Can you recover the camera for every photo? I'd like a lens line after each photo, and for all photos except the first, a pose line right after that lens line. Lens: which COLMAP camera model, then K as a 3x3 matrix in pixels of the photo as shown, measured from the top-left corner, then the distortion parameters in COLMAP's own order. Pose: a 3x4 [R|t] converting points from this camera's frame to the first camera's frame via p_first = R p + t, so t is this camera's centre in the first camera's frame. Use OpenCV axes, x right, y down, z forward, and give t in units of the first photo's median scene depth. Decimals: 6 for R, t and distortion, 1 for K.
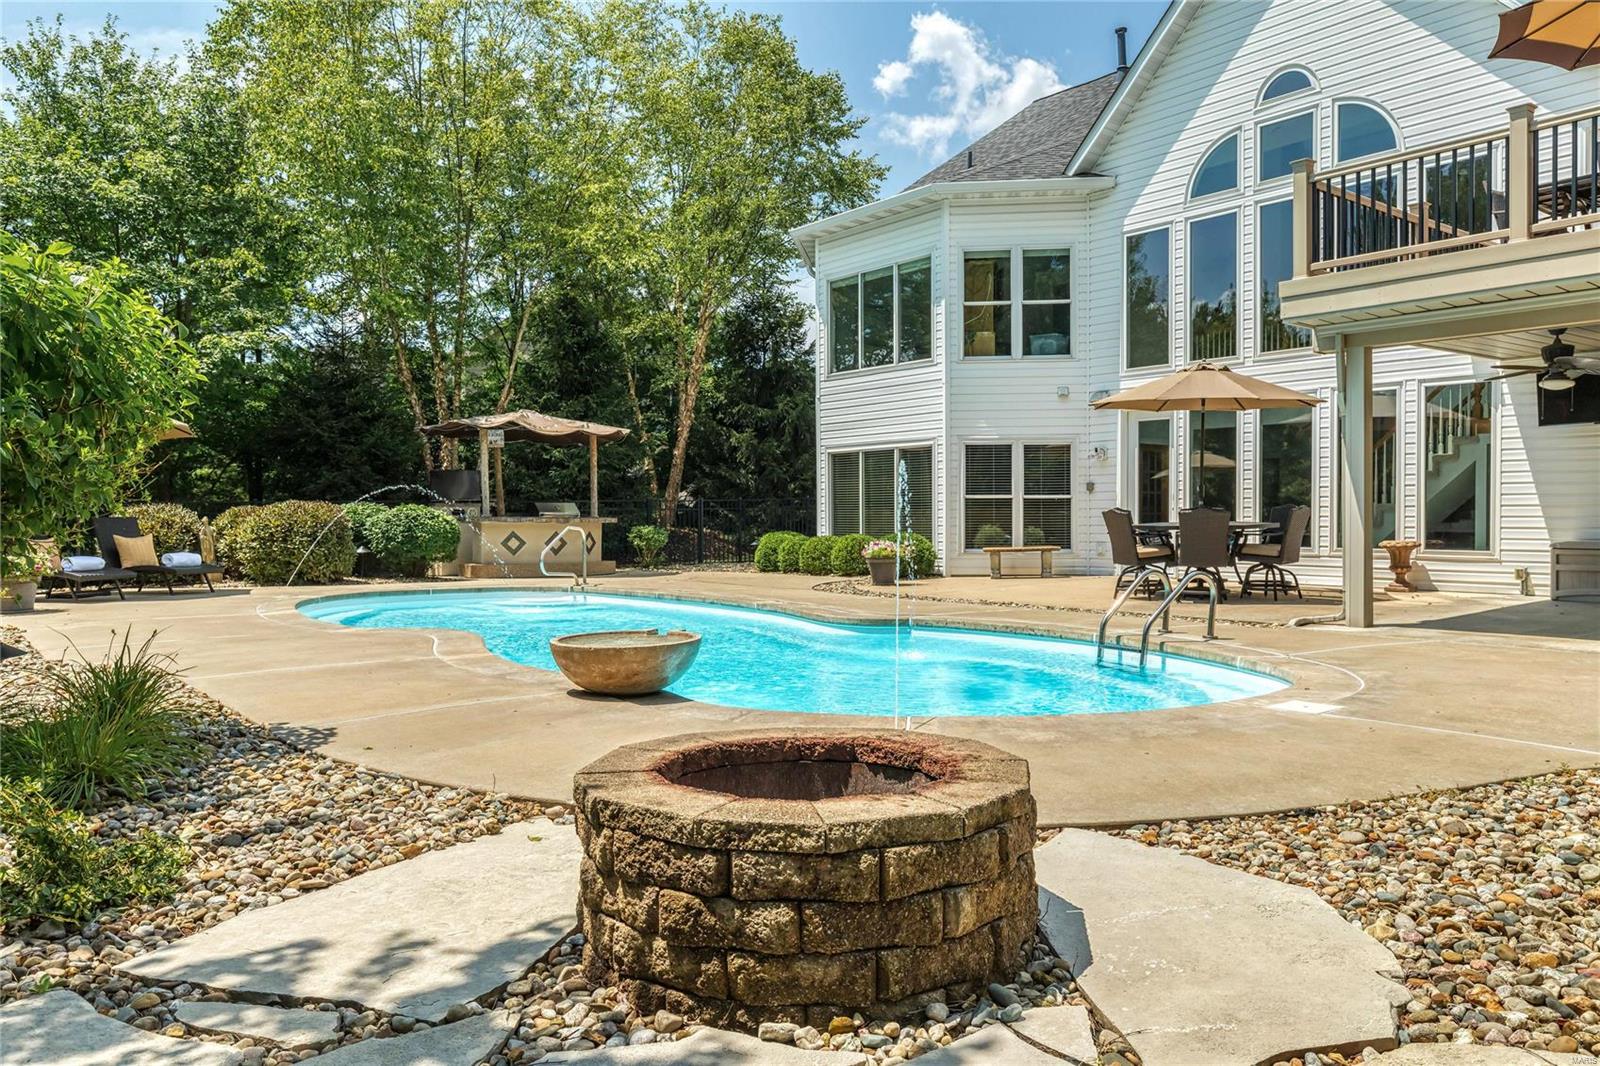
lens RADIAL K [[1139.7, 0, 800.0], [0, 1139.7, 533.0], [0, 0, 1]] dist [0.004056, -0.000211]
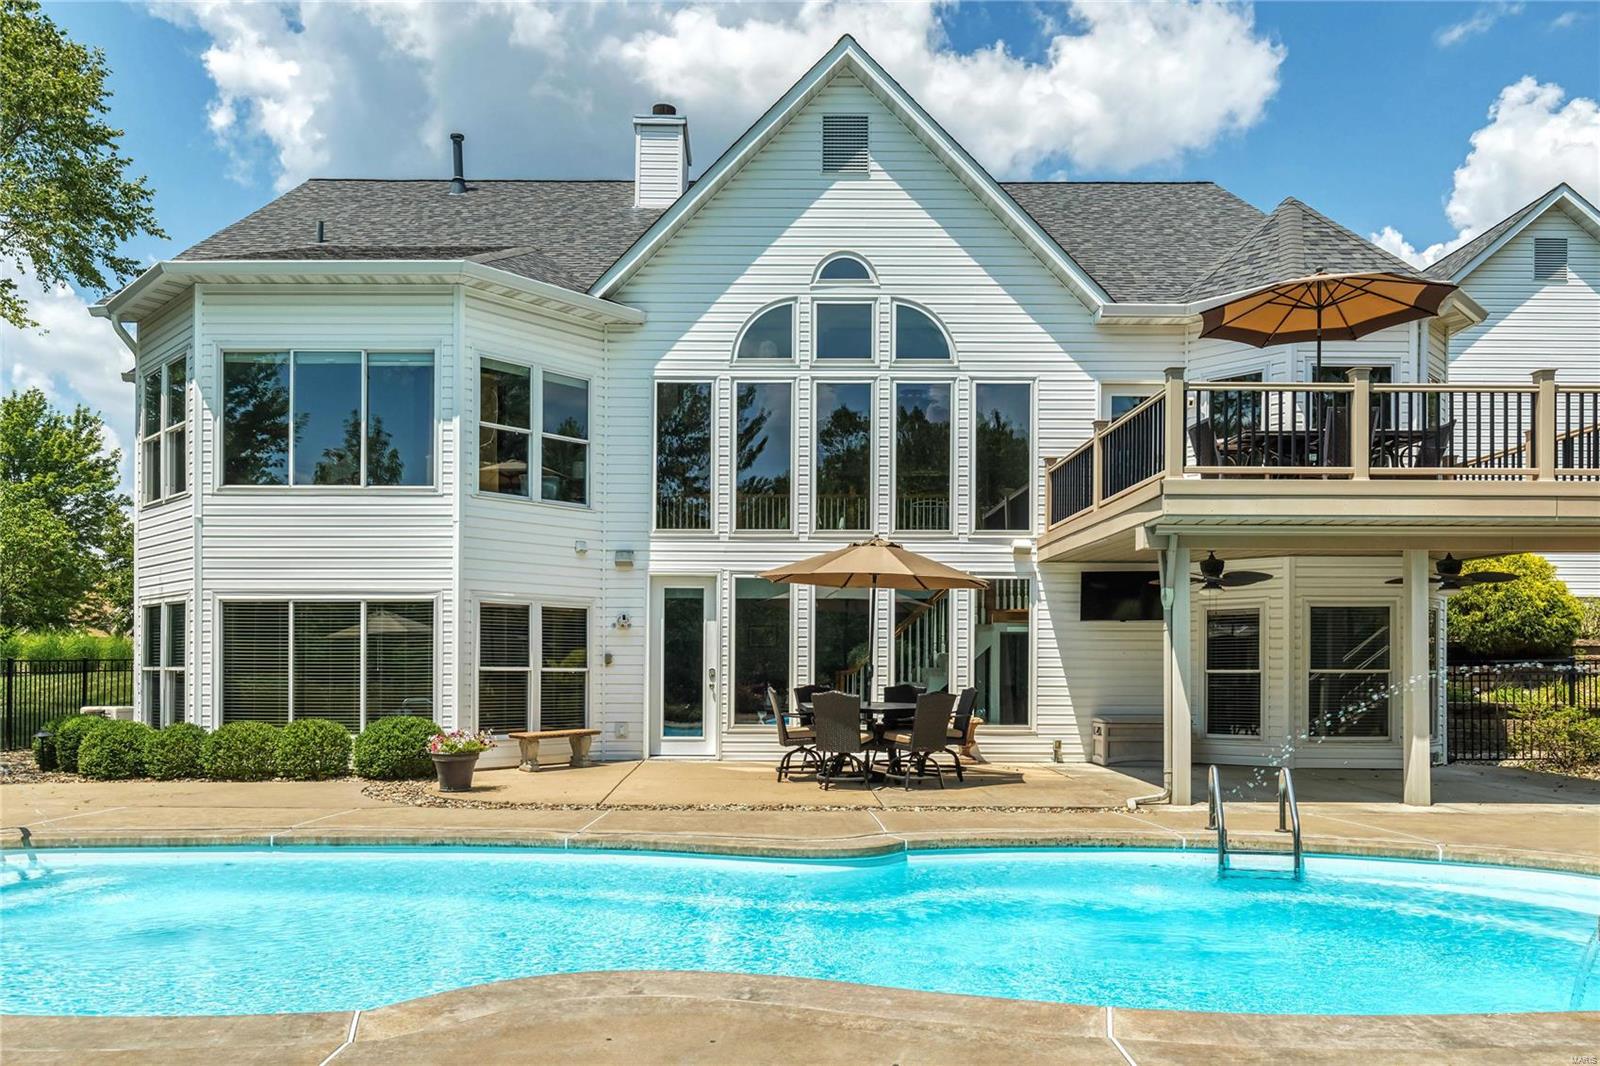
lens RADIAL K [[1173.4, 0, 795.5], [0, 1173.4, 677.8], [0, 0, 1]] dist [-0.003255, -0.002085]
pose [[0.622133, 0.007896, 0.782872, -0.352364], [0.006972, 0.999854, -0.015625, -0.011564], [-0.782881, 0.015179, 0.621987, 0.330541]]
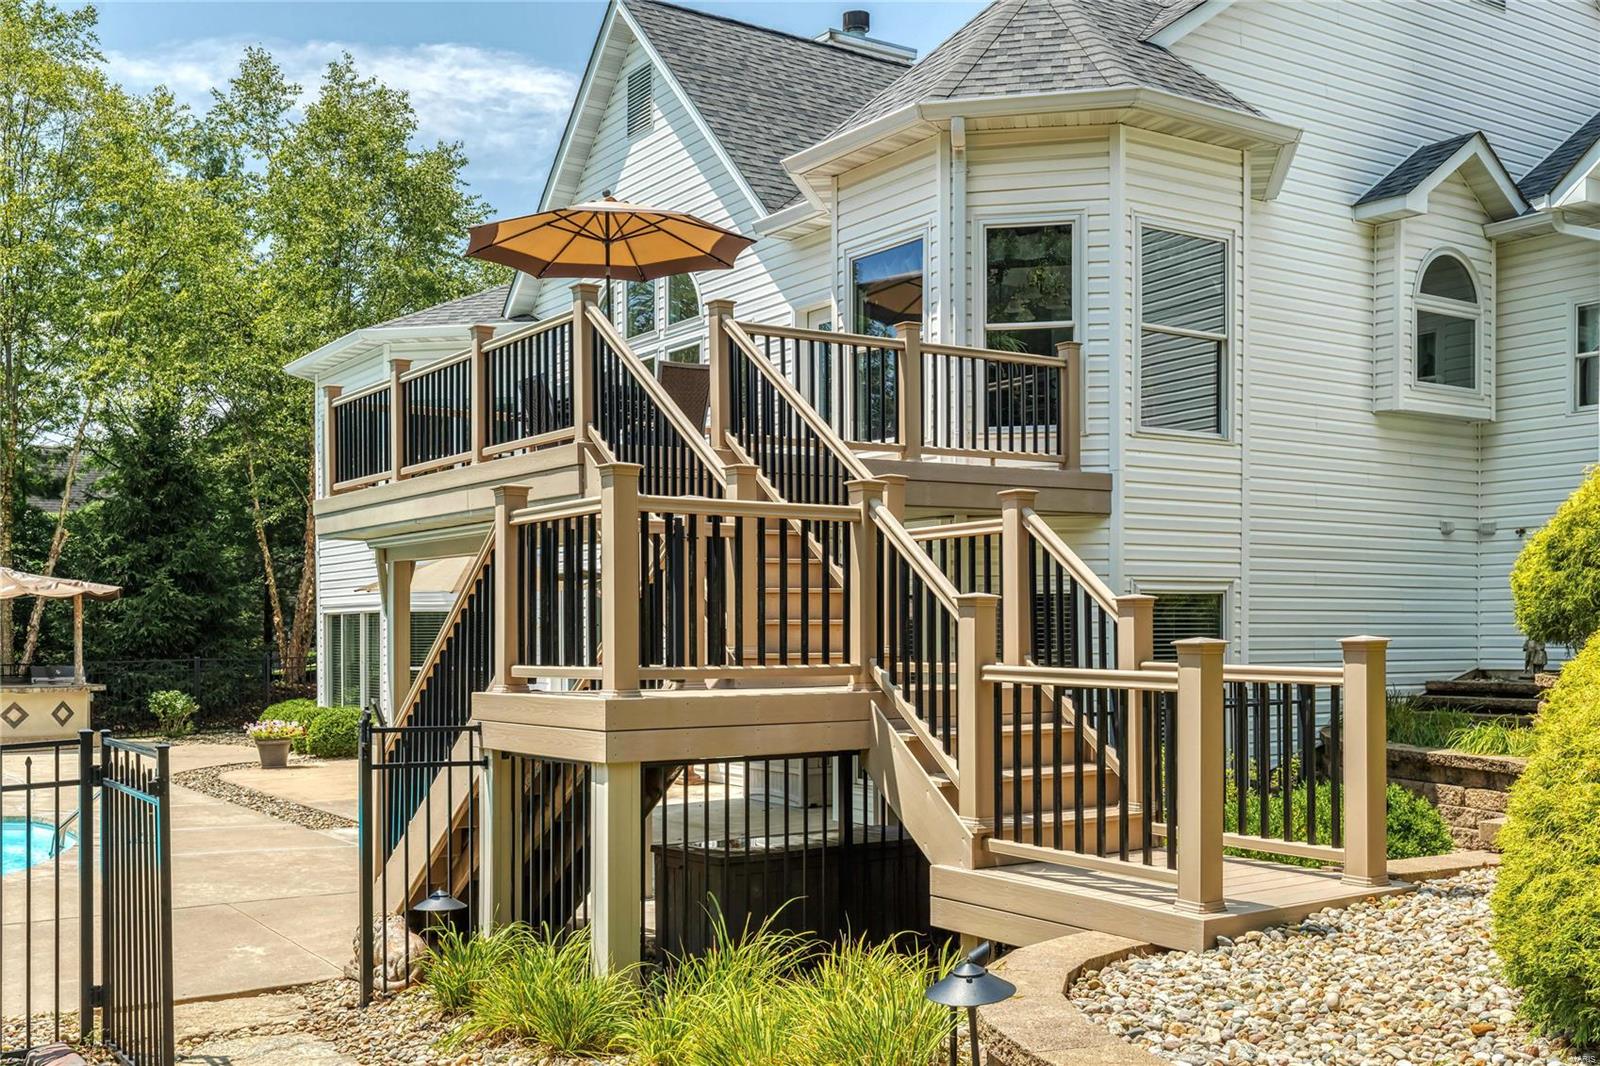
lens RADIAL K [[1593.7, 0, 802.7], [0, 1593.7, 628.7], [0, 0, 1]] dist [0.008641, -0.001130]
pose [[0.995978, -0.000263, -0.089593, 0.573633], [-0.000857, 0.999922, -0.012463, -0.048025], [0.089589, 0.012490, 0.995900, -0.241070]]
